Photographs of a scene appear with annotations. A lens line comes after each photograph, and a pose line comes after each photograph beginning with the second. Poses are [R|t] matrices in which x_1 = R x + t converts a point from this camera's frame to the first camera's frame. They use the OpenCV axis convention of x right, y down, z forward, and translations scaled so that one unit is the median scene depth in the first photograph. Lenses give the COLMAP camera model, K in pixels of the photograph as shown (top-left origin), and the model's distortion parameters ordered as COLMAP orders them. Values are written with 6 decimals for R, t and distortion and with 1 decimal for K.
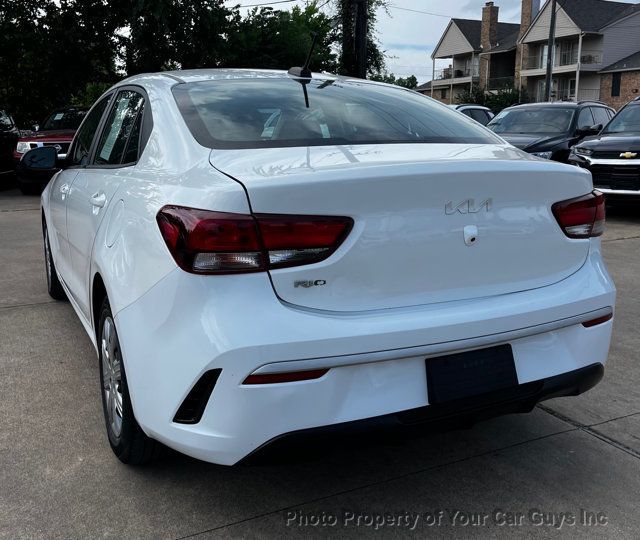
lens RADIAL K [[685.7, 0, 327.3], [0, 685.7, 245.4], [0, 0, 1]] dist [0.028617, 0.000000]
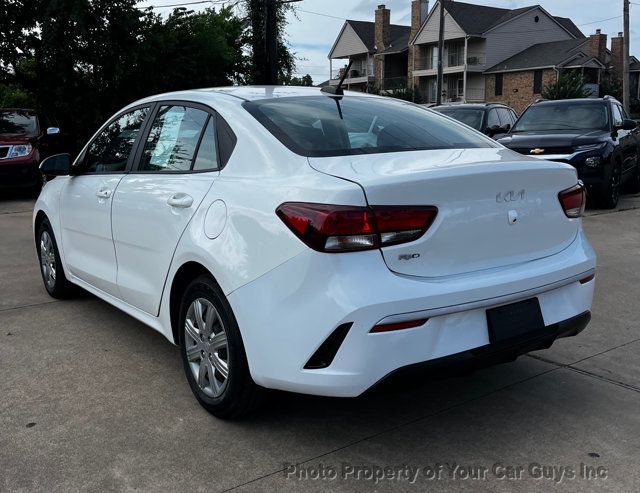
lens RADIAL K [[691.6, 0, 338.7], [0, 691.6, 244.2], [0, 0, 1]] dist [0.018839, 0.000000]
pose [[0.983828, -0.040049, 0.174579, -0.270542], [0.039907, 0.999194, 0.004323, 0.013598], [-0.174611, 0.002713, 0.984634, -0.210990]]
